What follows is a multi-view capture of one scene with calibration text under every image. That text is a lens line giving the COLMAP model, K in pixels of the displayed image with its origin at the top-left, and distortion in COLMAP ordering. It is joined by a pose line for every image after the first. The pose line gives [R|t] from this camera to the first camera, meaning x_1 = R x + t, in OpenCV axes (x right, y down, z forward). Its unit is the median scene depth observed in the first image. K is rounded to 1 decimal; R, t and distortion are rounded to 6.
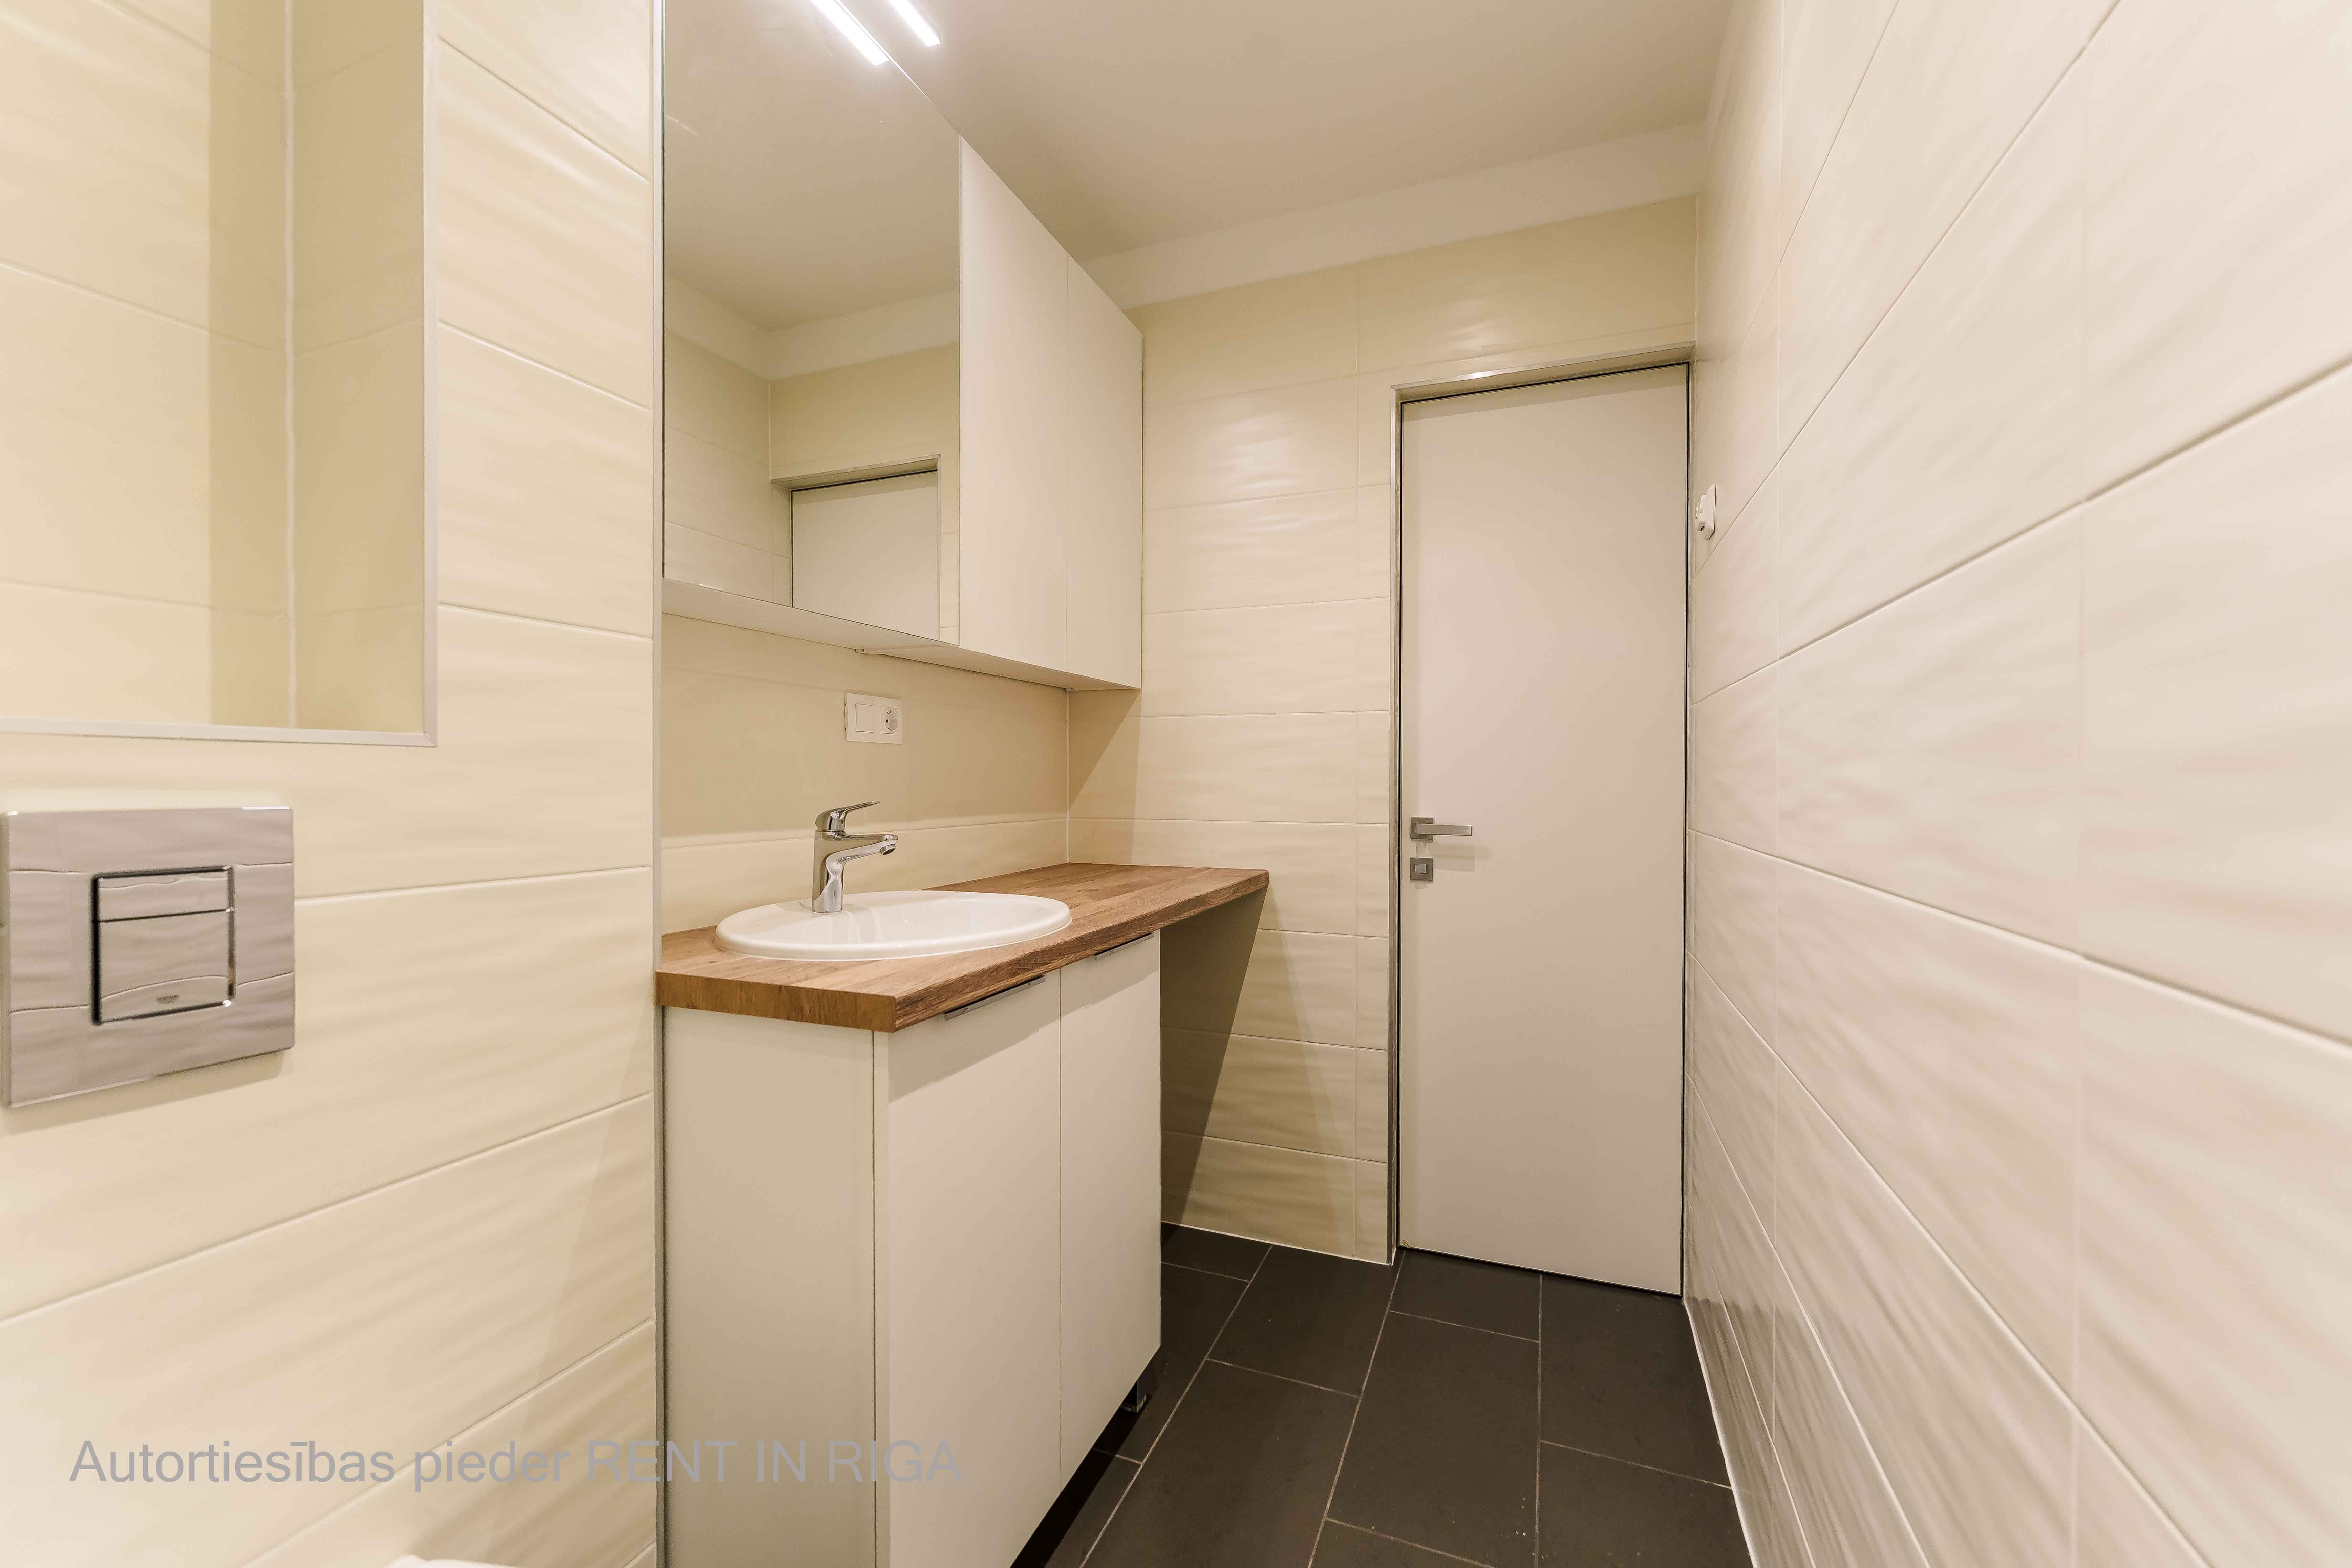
lens RADIAL K [[951.3, 0, 1168.1], [0, 951.3, 786.8], [0, 0, 1]] dist [-0.000783, 0.000022]
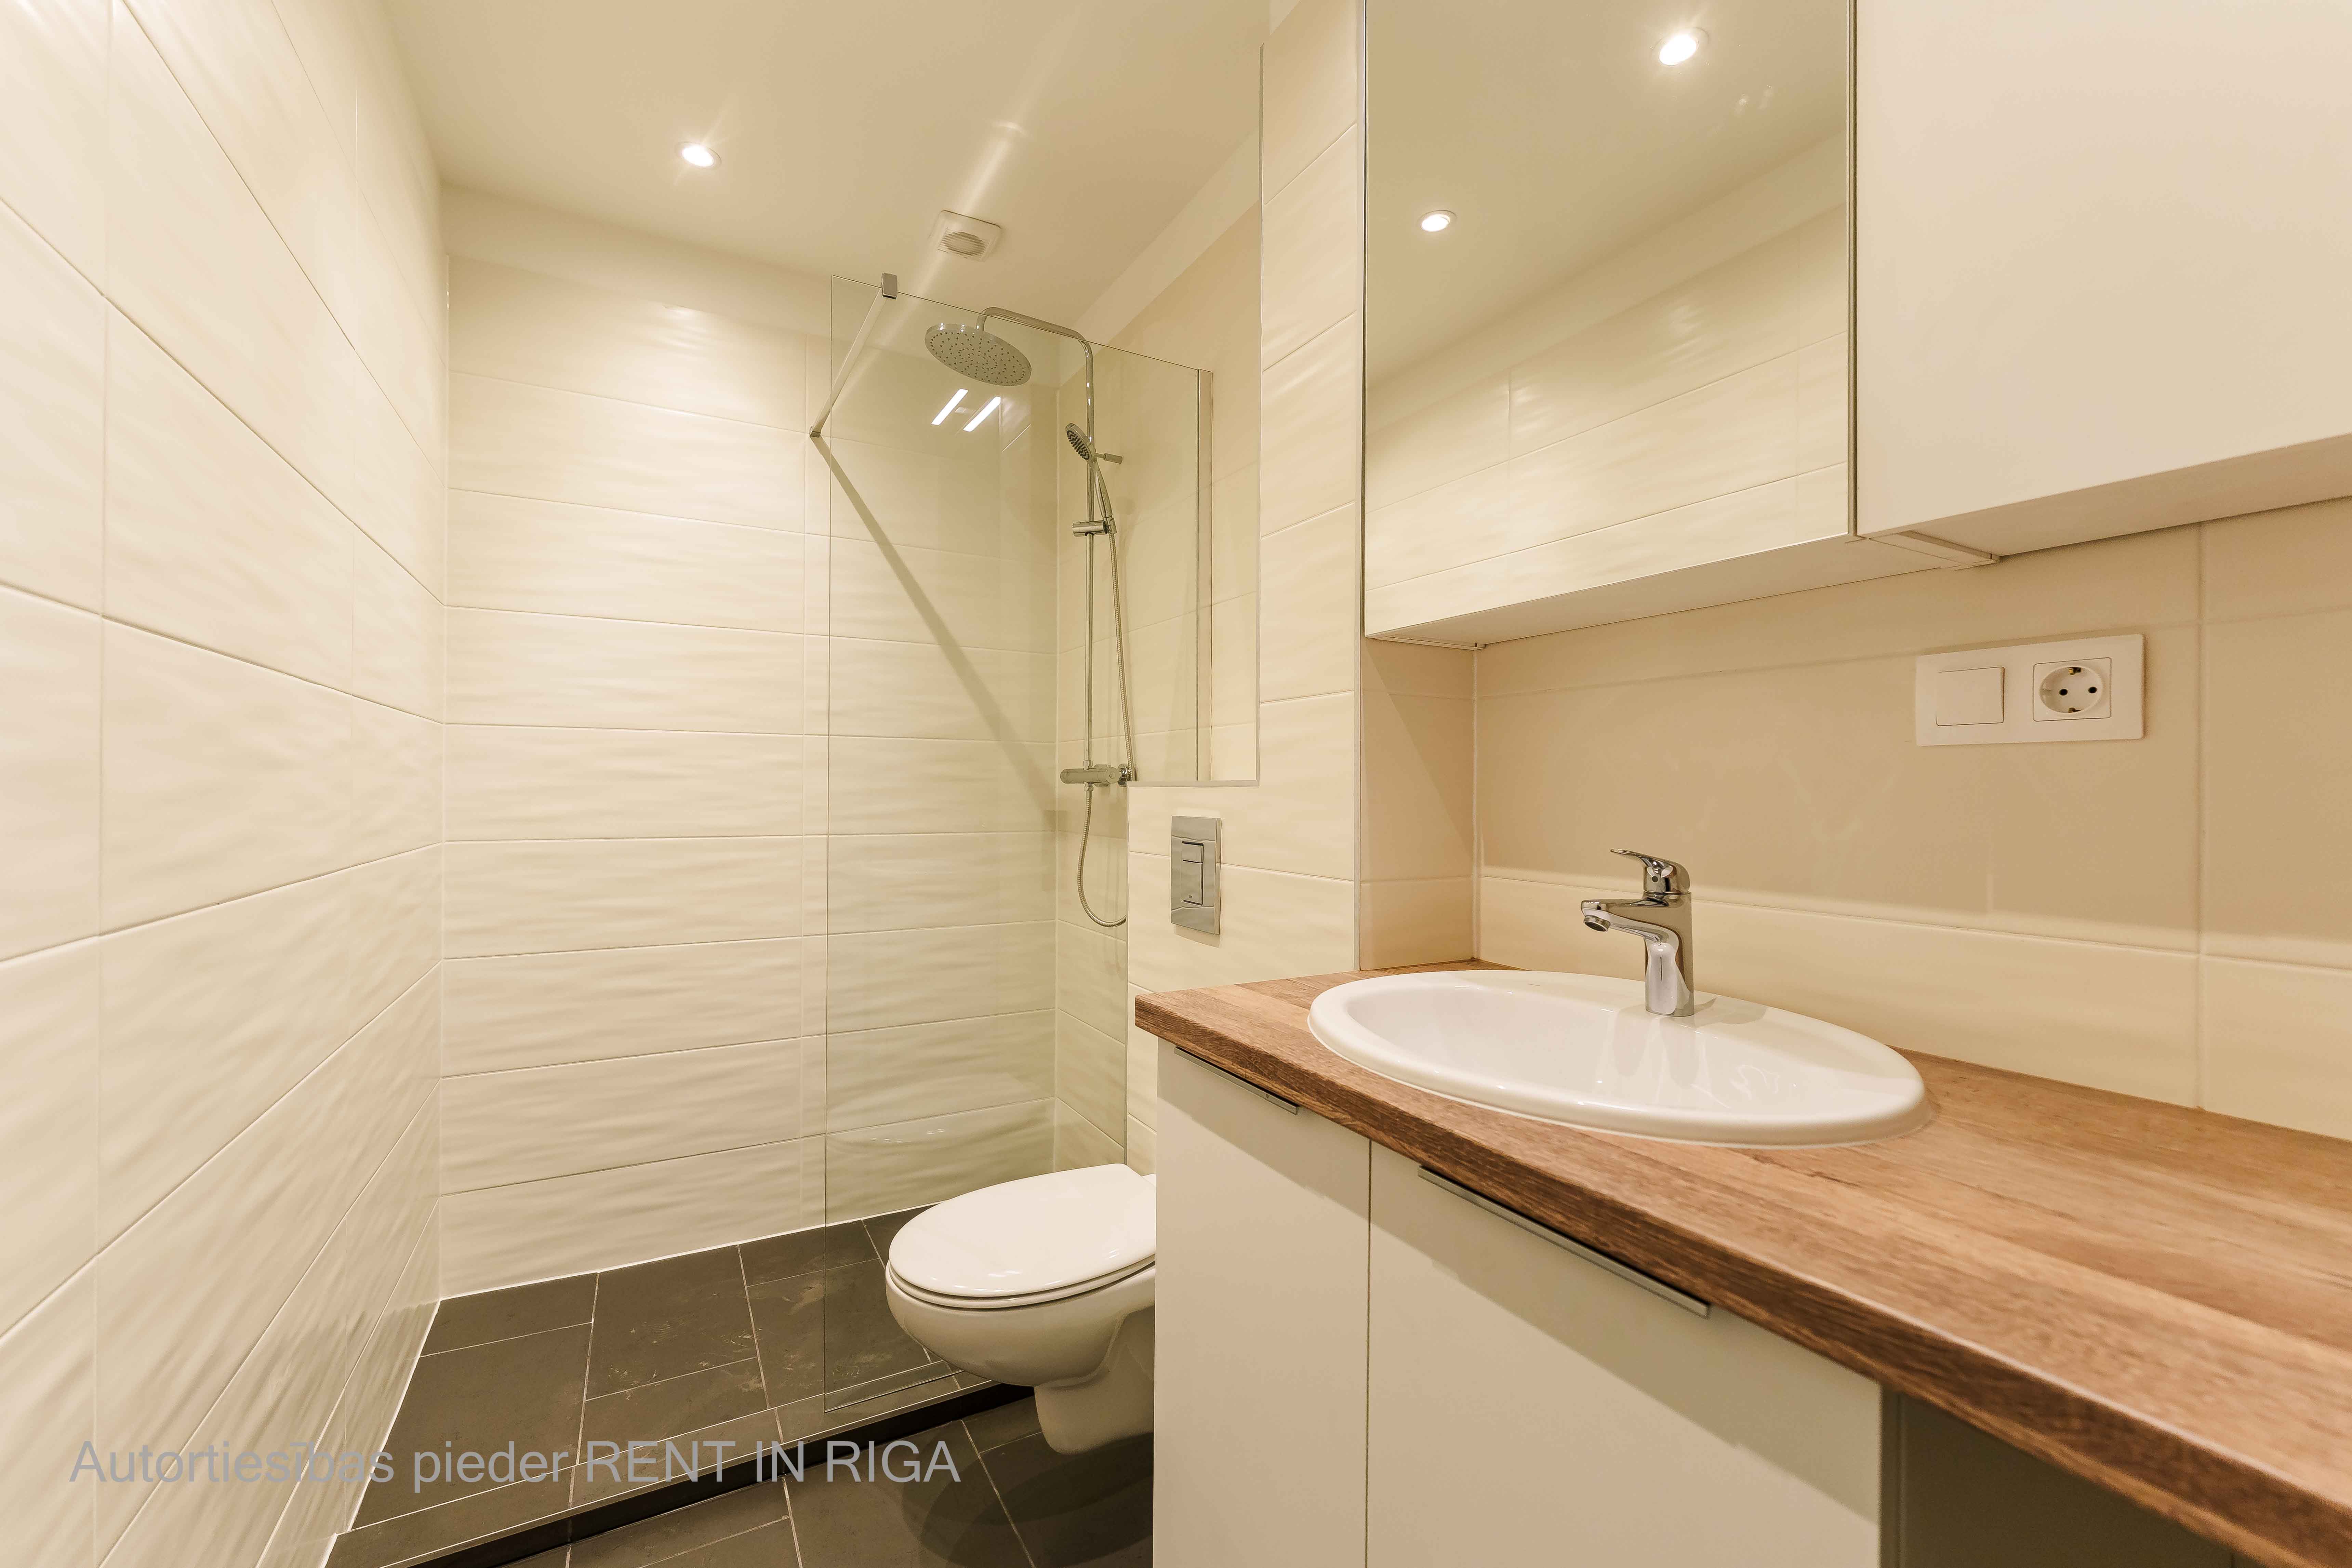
lens RADIAL K [[951.4, 0, 1168.1], [0, 951.4, 786.8], [0, 0, 1]] dist [-0.000783, 0.000022]
pose [[-0.633743, -0.005600, -0.773523, 0.525188], [-0.011064, 0.999937, 0.001826, -0.033232], [0.773464, 0.009715, -0.633765, 1.578032]]
